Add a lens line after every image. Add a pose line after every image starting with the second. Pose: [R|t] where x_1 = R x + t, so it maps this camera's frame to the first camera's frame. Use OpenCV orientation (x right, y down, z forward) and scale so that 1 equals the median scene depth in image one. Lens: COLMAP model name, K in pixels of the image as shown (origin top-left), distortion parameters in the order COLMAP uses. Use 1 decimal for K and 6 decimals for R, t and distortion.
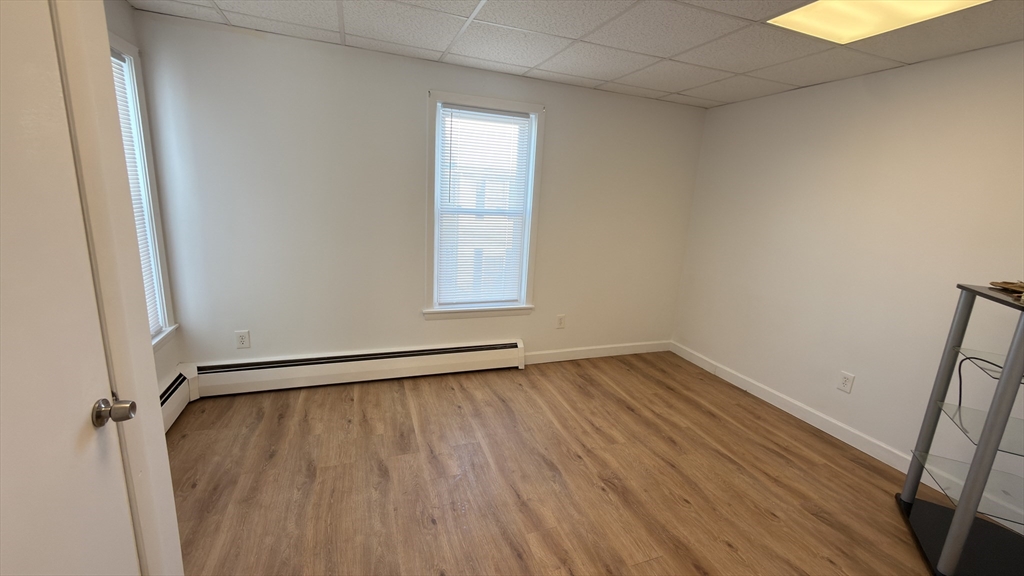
lens RADIAL K [[406.3, 0, 512.5], [0, 406.3, 287.3], [0, 0, 1]] dist [0.002124, 0.000115]
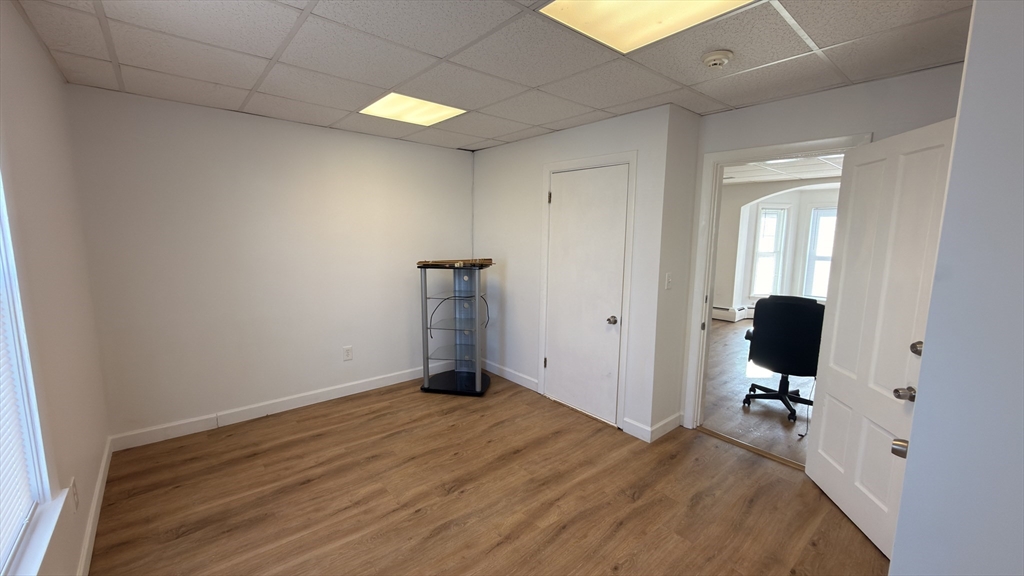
lens RADIAL K [[406.3, 0, 509.9], [0, 406.3, 286.5], [0, 0, 1]] dist [0.002124, 0.000115]
pose [[-0.335038, -0.185116, 0.923841, -0.590637], [0.175603, 0.951062, 0.254254, -0.234620], [-0.925696, 0.247414, -0.286135, 0.844996]]
